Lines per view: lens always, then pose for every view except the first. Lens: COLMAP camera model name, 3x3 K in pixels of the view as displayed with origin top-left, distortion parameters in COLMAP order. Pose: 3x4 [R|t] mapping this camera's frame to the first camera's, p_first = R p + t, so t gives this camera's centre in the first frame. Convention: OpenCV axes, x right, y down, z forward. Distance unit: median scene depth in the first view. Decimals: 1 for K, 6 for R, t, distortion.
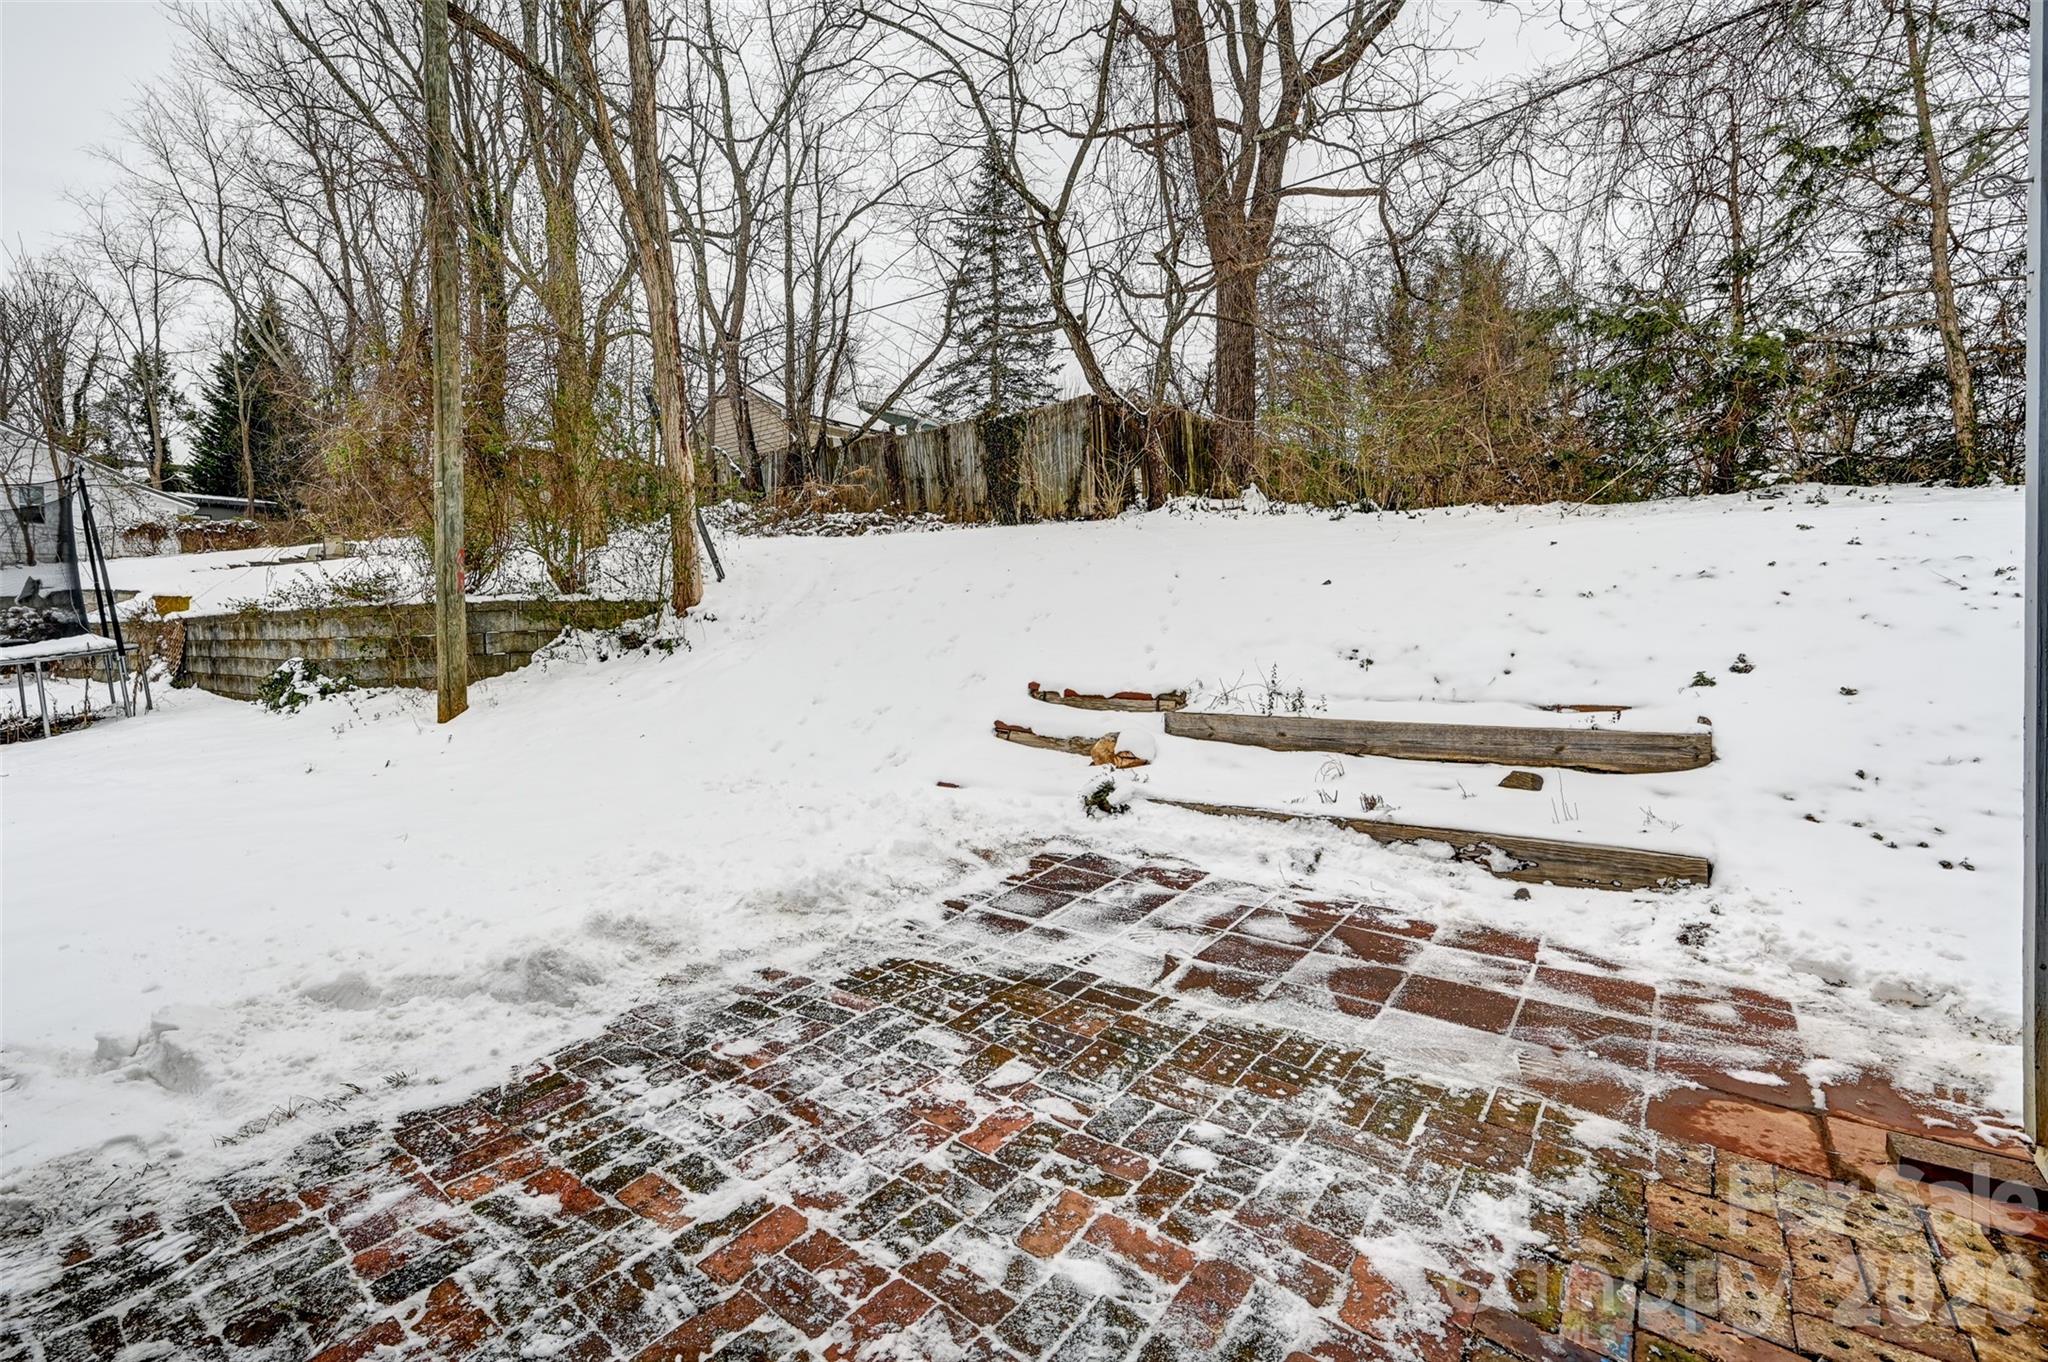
lens RADIAL K [[892.0, 0, 951.0], [0, 892.0, 635.5], [0, 0, 1]] dist [-0.000367, -0.000226]
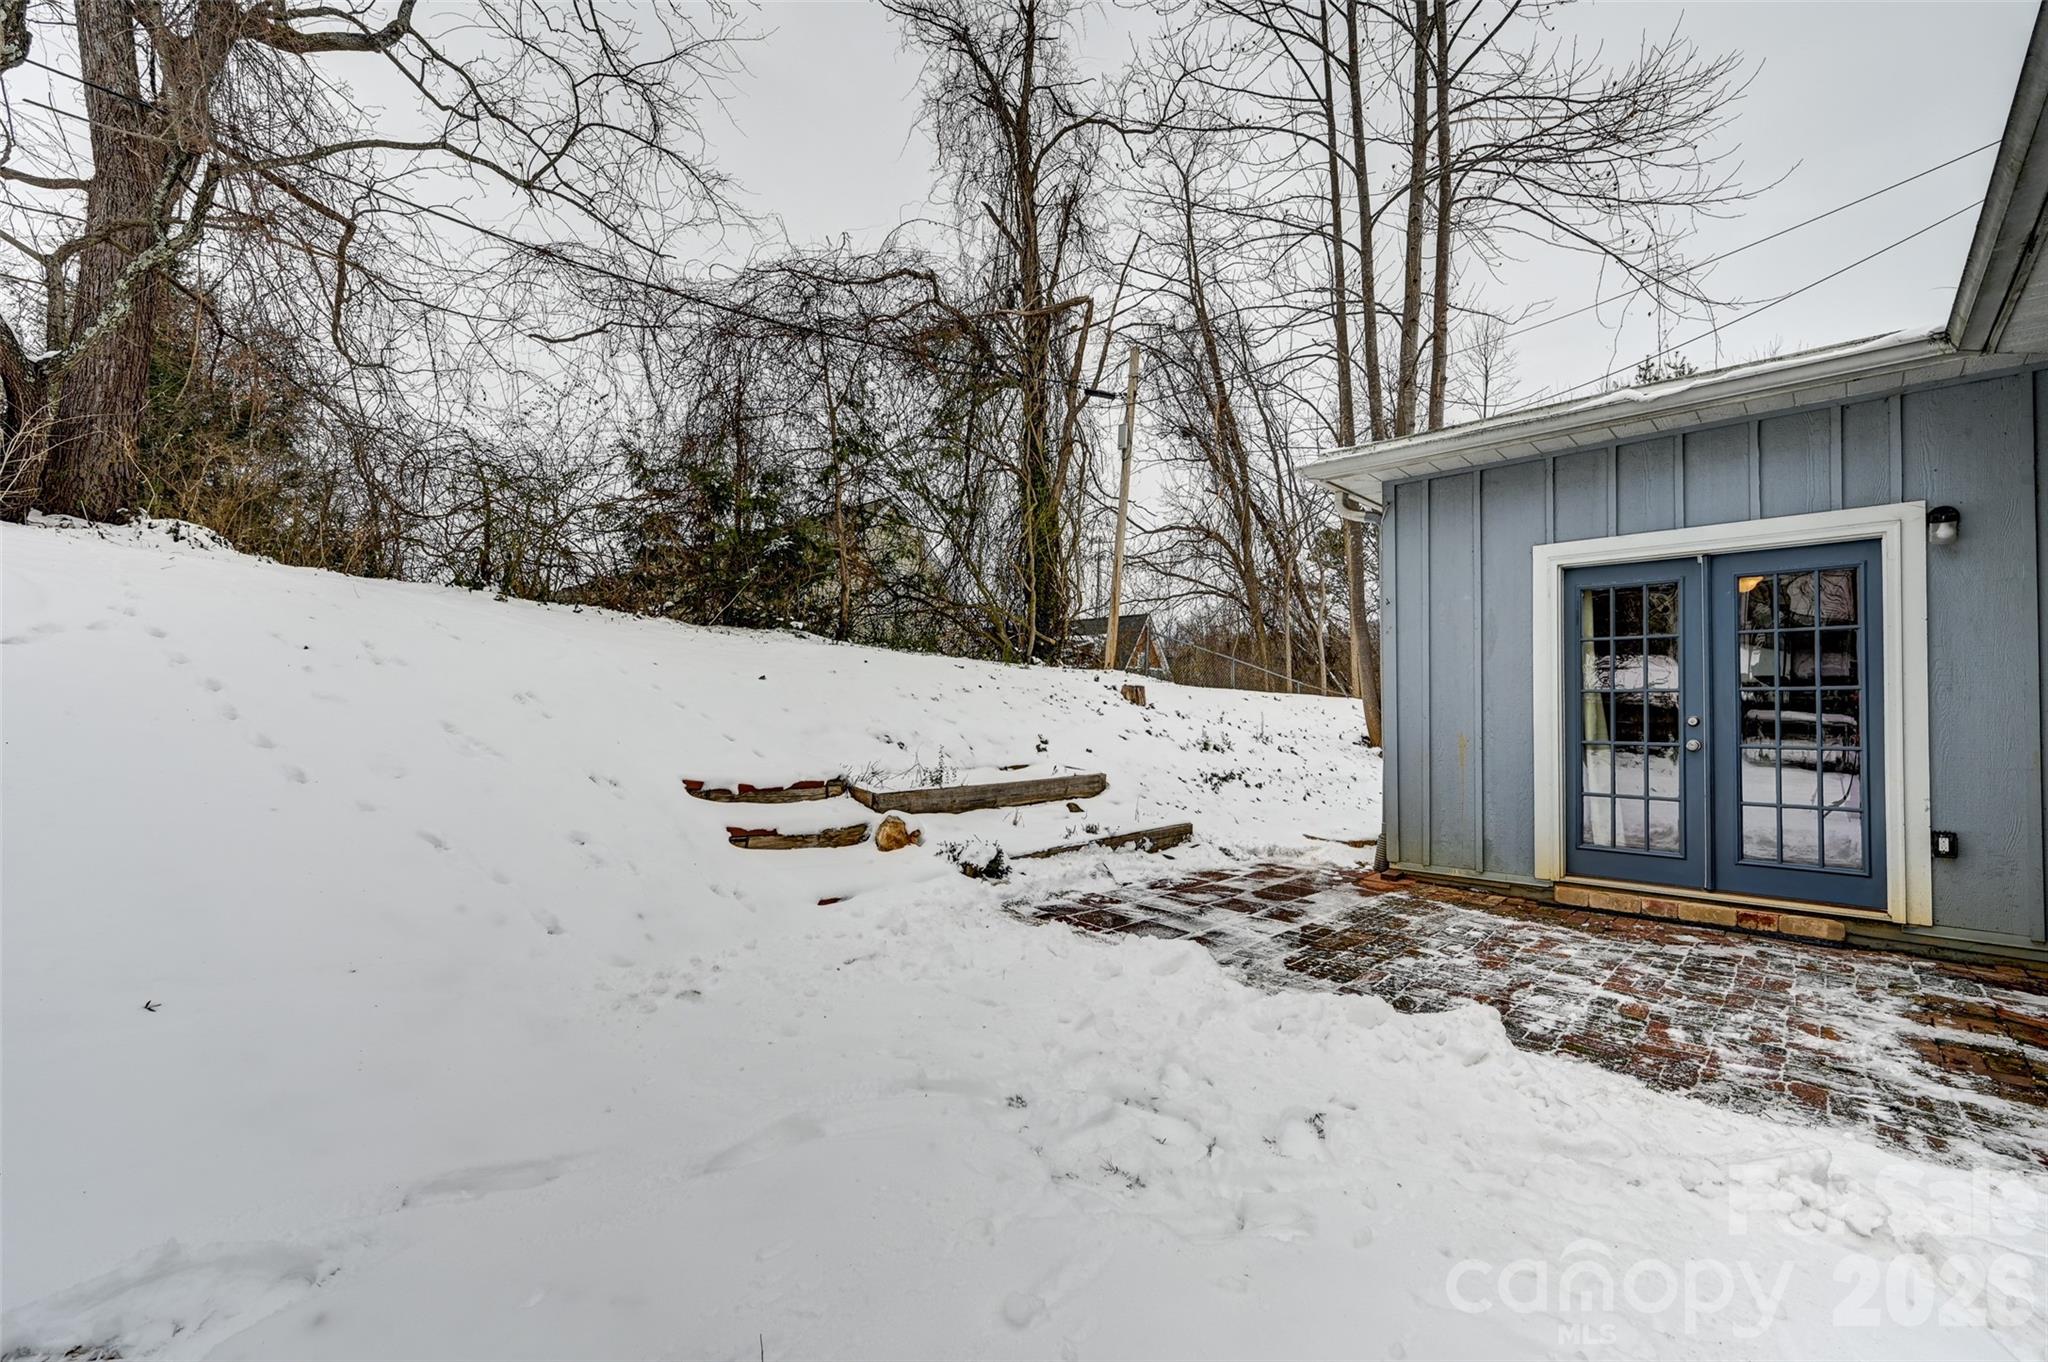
lens RADIAL K [[842.0, 0, 1024.0], [0, 842.0, 681.0], [0, 0, 1]] dist [0.000302, 0.000176]
pose [[0.061074, 0.054324, 0.996654, -1.518377], [-0.001099, 0.998521, -0.054359, 0.006543], [-0.998133, 0.002224, 0.061043, 1.467358]]
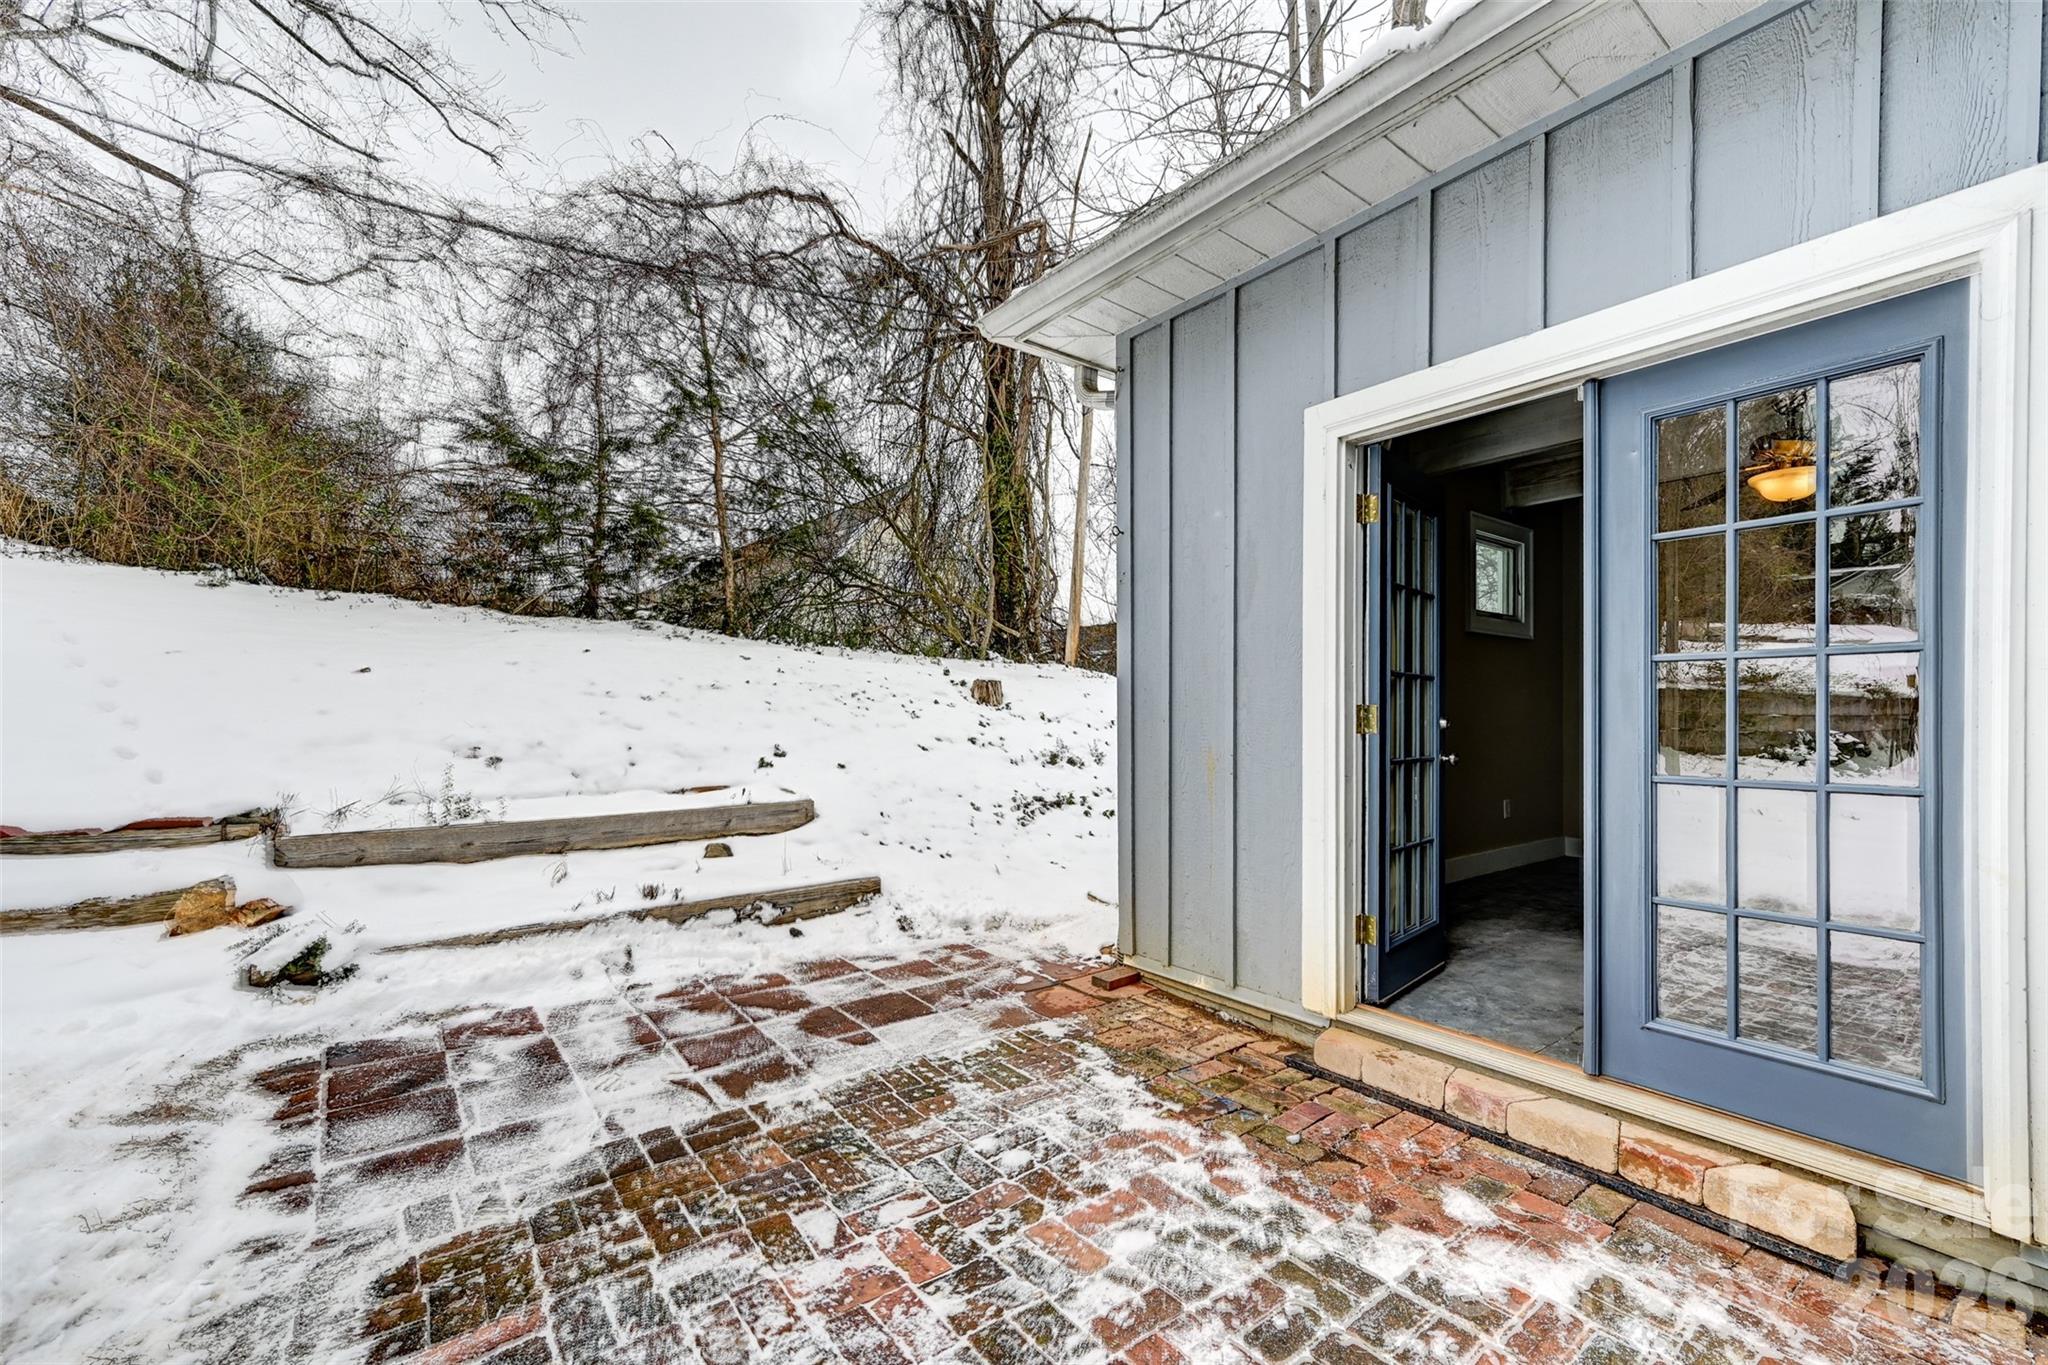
lens RADIAL K [[843.6, 0, 1033.4], [0, 843.6, 707.4], [0, 0, 1]] dist [0.002474, 0.000145]
pose [[0.194743, 0.026613, 0.980493, -0.607523], [0.000585, 0.999629, -0.027248, -0.002495], [-0.980854, 0.005880, 0.194655, 0.516629]]
